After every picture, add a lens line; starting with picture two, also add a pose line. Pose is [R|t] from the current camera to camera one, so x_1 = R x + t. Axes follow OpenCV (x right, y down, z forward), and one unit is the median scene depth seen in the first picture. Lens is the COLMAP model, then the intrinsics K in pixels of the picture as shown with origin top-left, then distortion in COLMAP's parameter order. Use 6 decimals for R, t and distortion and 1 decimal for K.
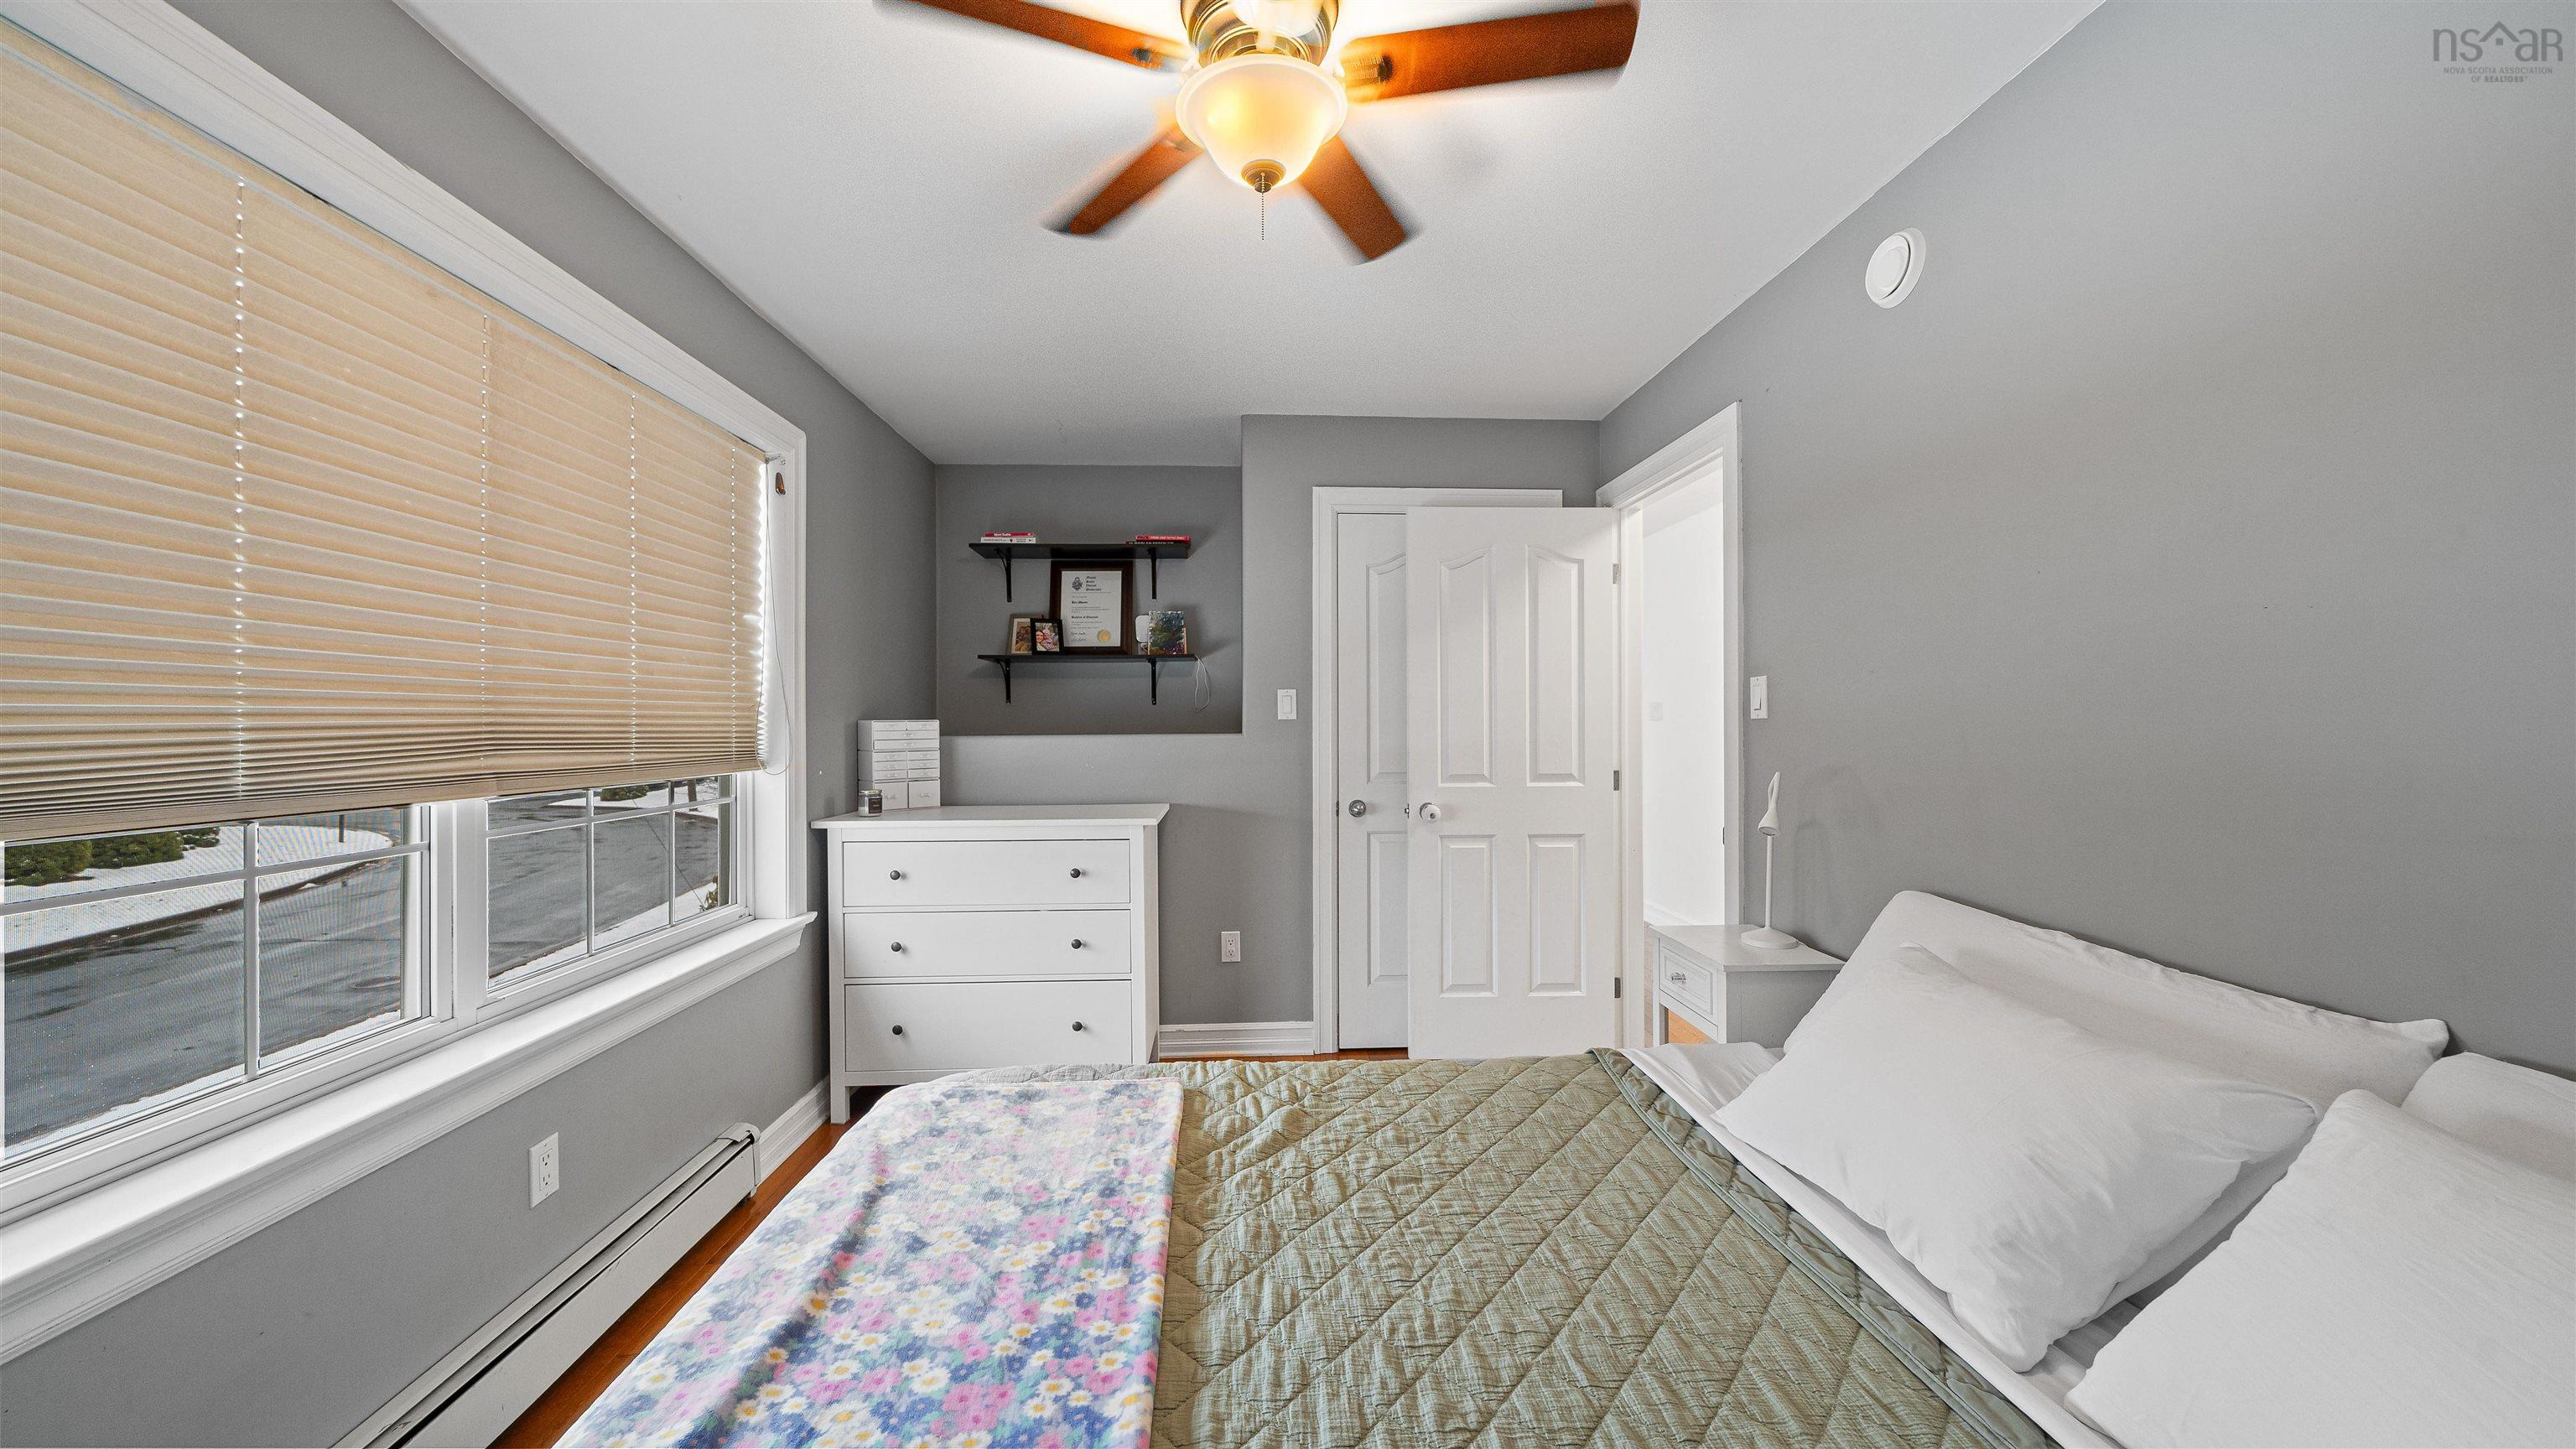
lens RADIAL K [[922.6, 0, 1286.8], [0, 922.6, 725.6], [0, 0, 1]] dist [-0.010462, 0.000356]
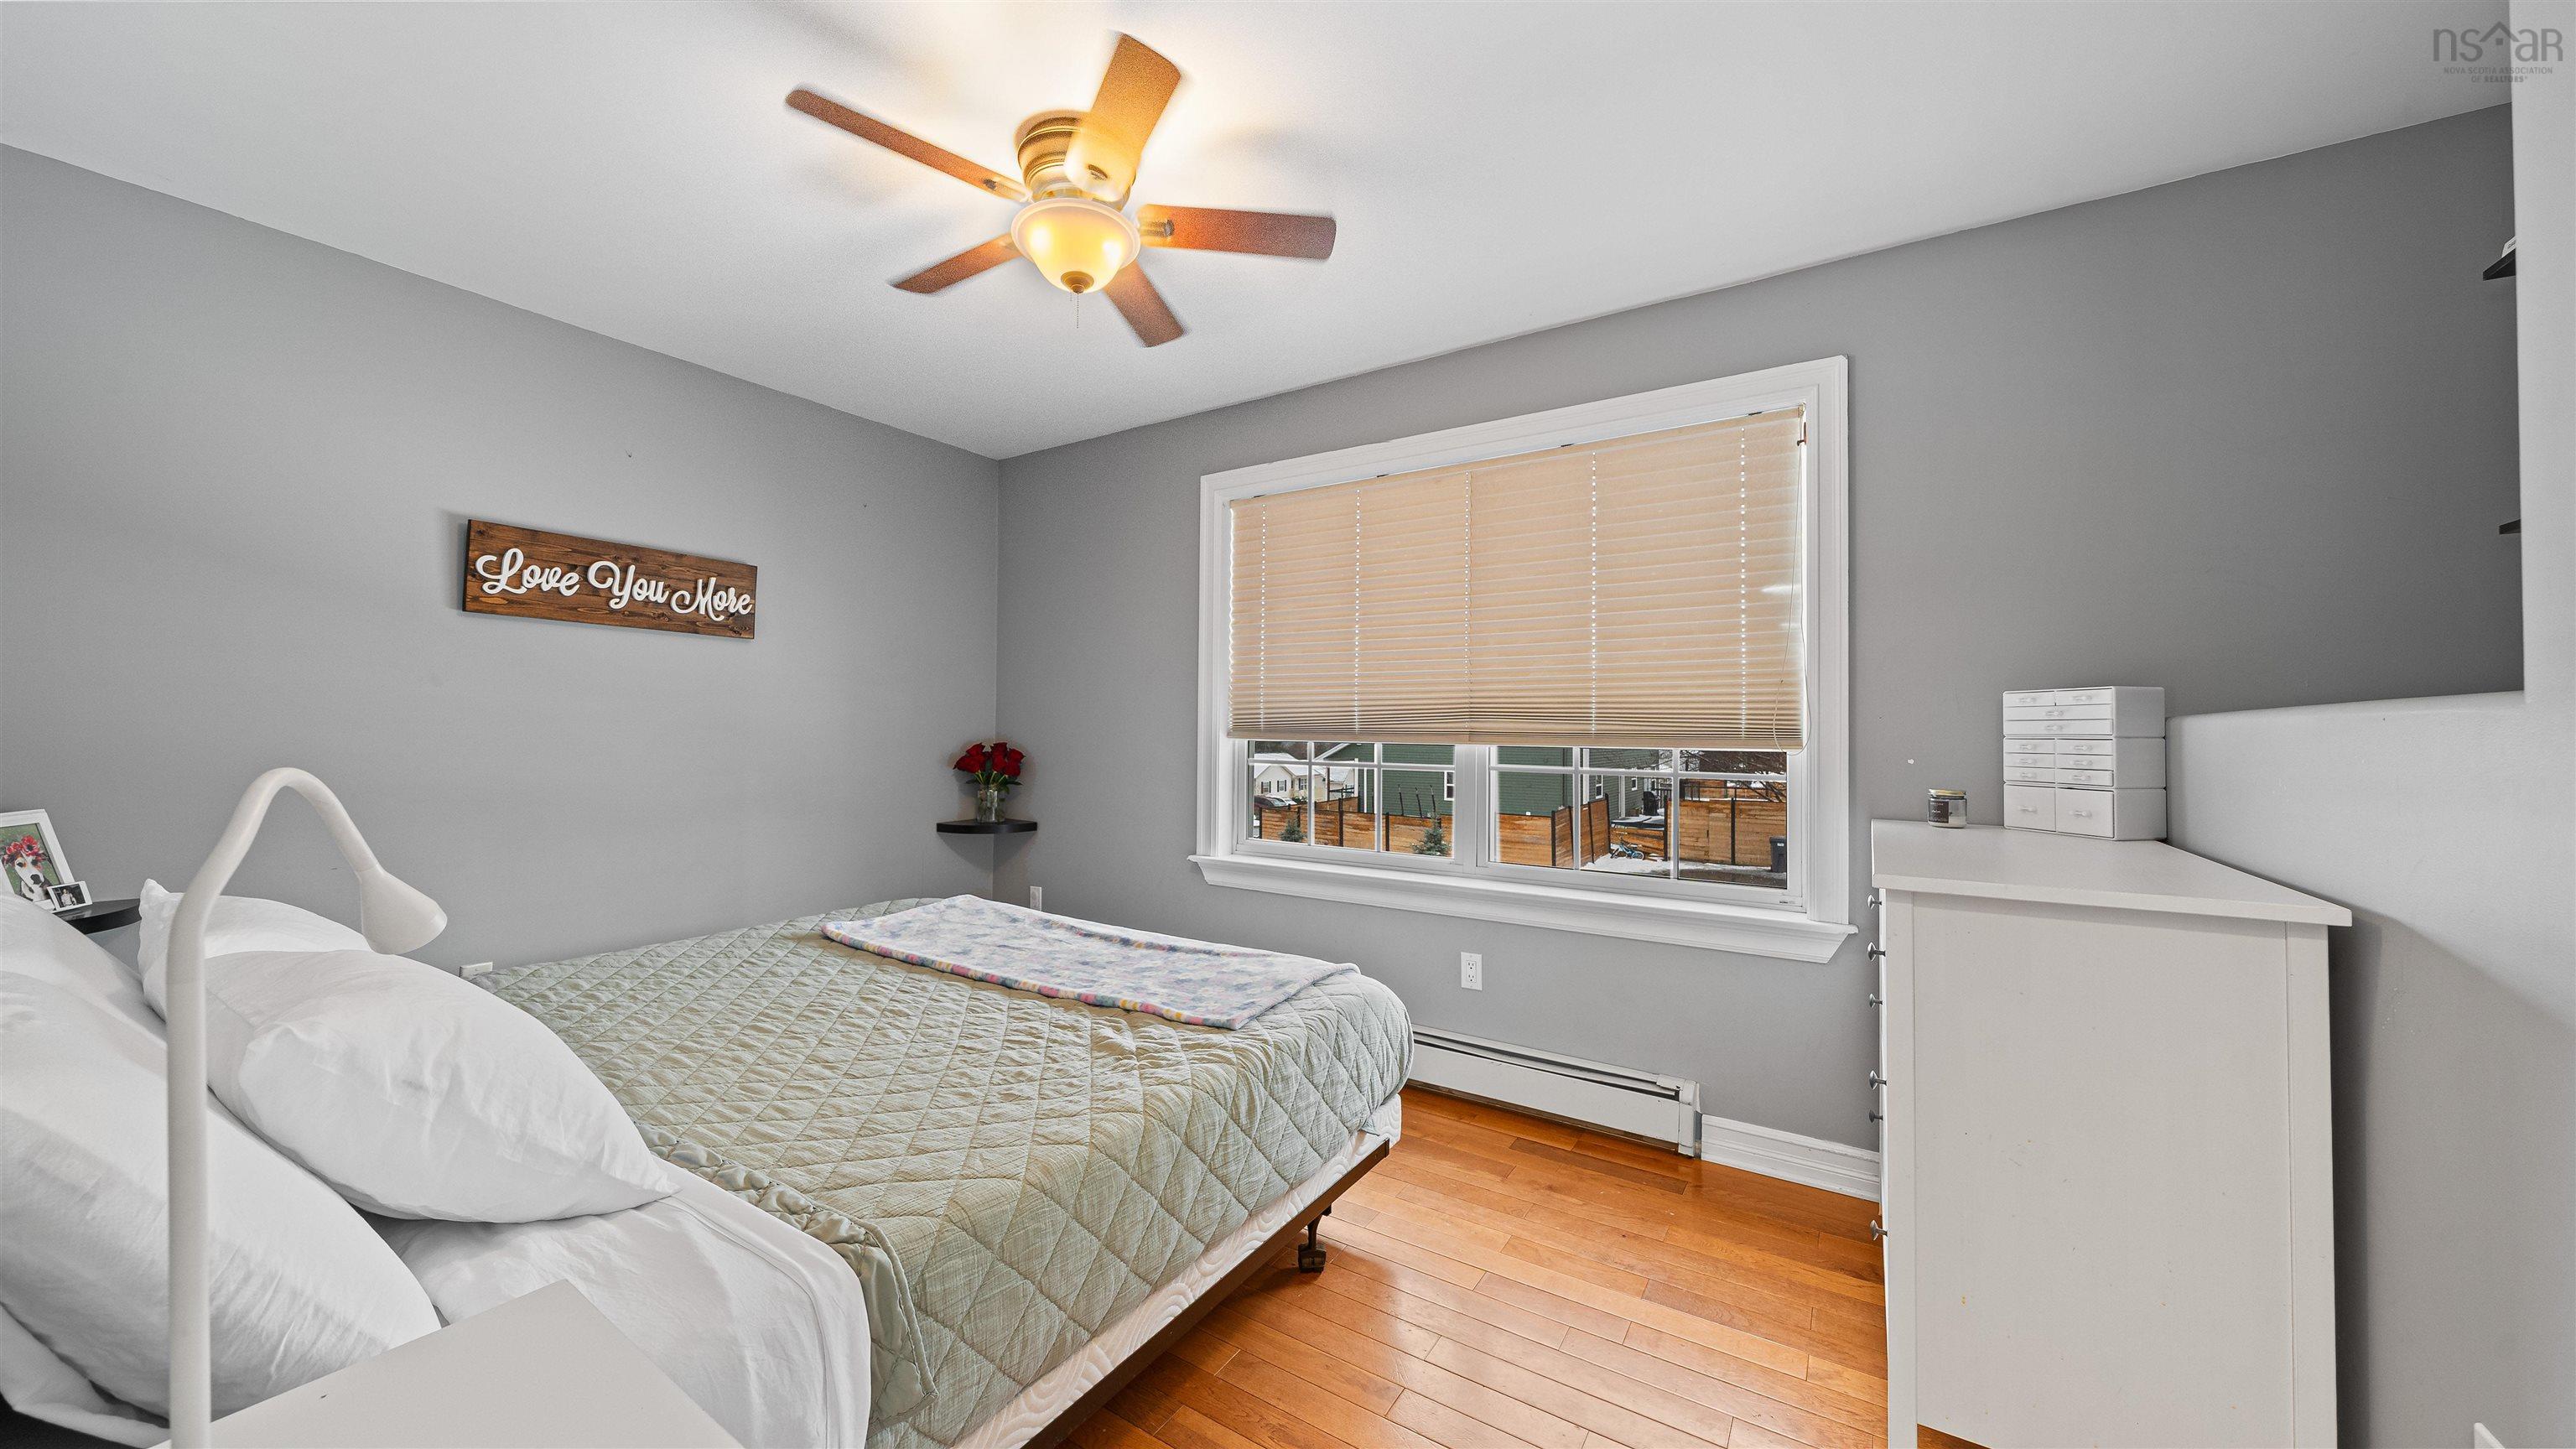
lens RADIAL K [[922.6, 0, 1287.9], [0, 922.6, 711.9], [0, 0, 1]] dist [-0.010462, 0.000356]
pose [[-0.608176, -0.015306, -0.793655, 0.572065], [-0.008959, 0.999883, -0.012418, 0.031273], [0.793752, -0.000442, -0.608241, 1.386033]]
